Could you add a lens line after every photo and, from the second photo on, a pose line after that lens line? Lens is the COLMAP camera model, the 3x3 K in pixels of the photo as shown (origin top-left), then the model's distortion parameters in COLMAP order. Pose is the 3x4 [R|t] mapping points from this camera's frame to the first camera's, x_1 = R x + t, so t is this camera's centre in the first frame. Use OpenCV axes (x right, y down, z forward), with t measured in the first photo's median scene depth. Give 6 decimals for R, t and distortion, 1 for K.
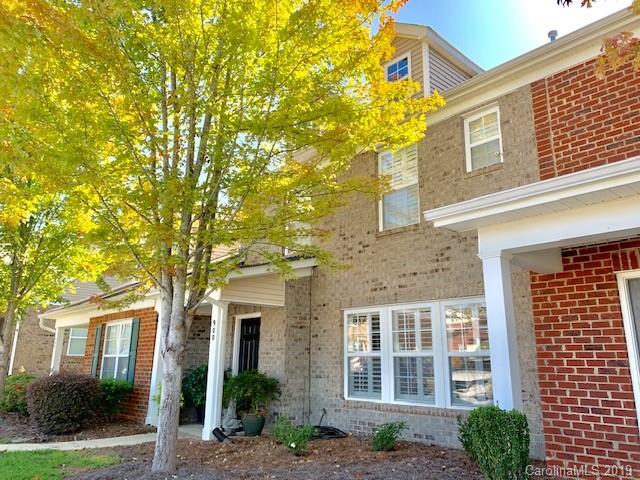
lens RADIAL K [[488.6, 0, 319.2], [0, 488.6, 240.3], [0, 0, 1]] dist [0.026470, -0.019132]
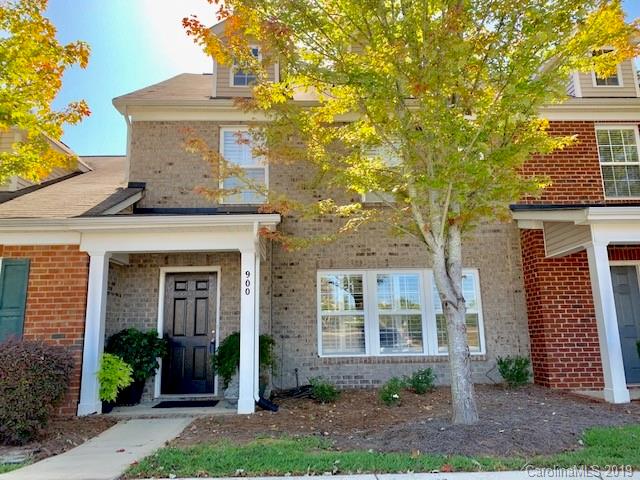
lens RADIAL K [[488.6, 0, 318.7], [0, 488.6, 237.8], [0, 0, 1]] dist [0.026470, -0.019132]
pose [[0.658420, 0.124987, 0.742200, -0.775354], [-0.161191, 0.986651, -0.023157, 0.108377], [-0.735187, -0.104390, 0.669778, 0.362767]]
